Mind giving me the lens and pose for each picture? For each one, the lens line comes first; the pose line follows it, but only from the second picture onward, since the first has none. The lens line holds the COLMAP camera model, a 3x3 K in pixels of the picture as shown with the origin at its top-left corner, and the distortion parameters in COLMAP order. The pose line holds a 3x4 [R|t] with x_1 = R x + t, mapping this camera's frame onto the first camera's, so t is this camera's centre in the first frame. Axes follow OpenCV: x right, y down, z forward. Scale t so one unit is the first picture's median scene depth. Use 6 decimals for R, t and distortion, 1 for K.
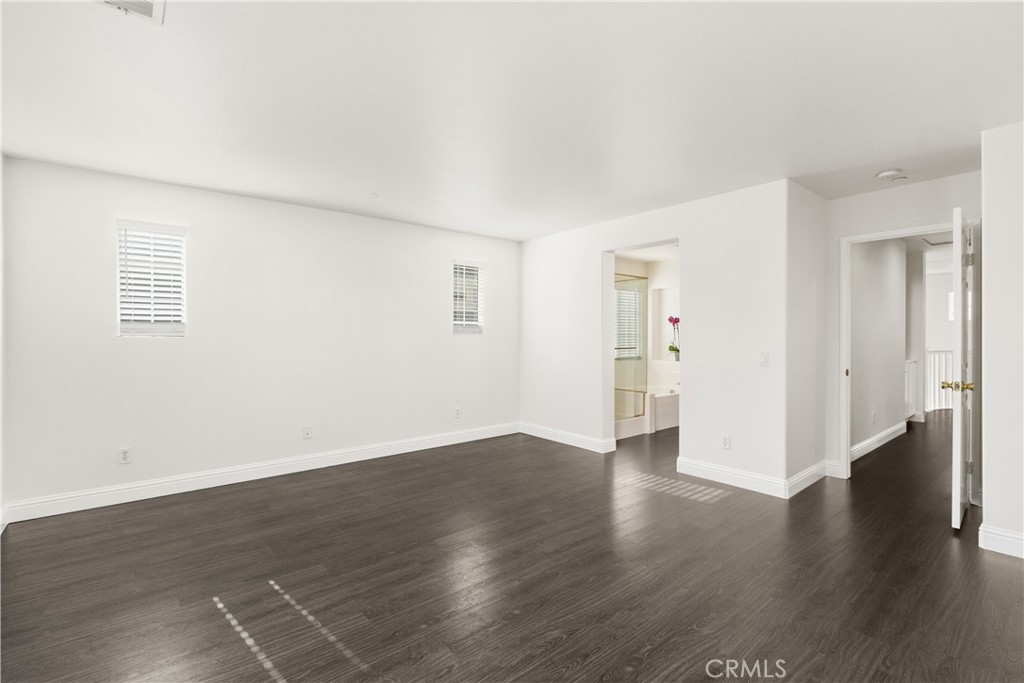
lens RADIAL K [[470.2, 0, 507.4], [0, 470.2, 340.1], [0, 0, 1]] dist [0.002763, -0.001357]
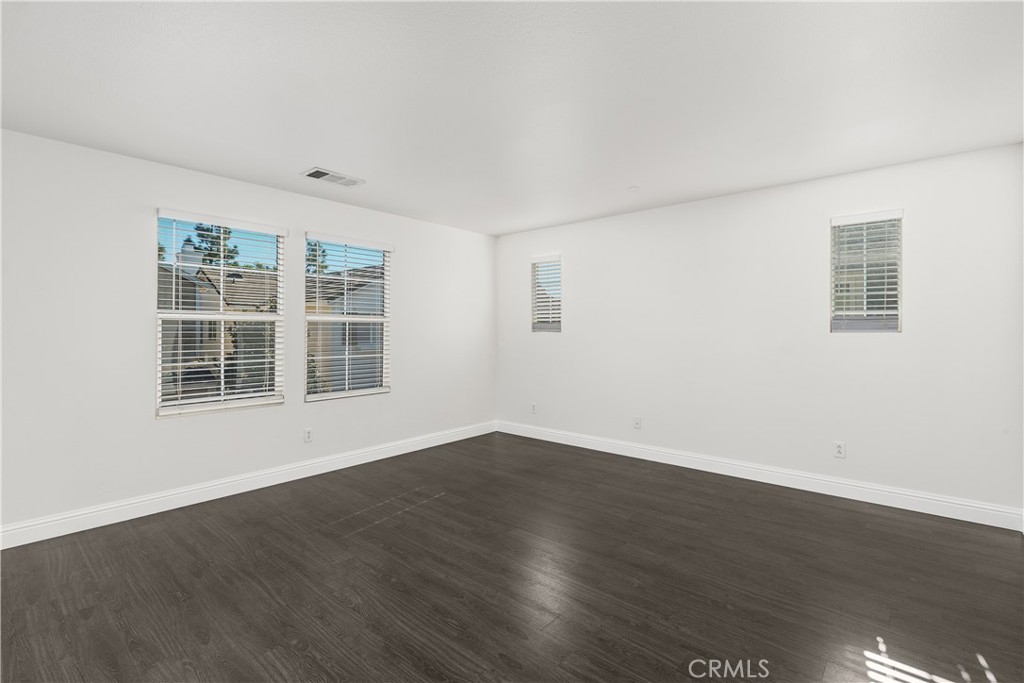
lens RADIAL K [[470.2, 0, 512.8], [0, 470.2, 334.9], [0, 0, 1]] dist [0.002763, -0.001357]
pose [[0.156413, 0.010181, -0.987639, 0.693456], [-0.010365, 0.999909, 0.008666, -0.011221], [0.987637, 0.008882, 0.156504, 0.654136]]
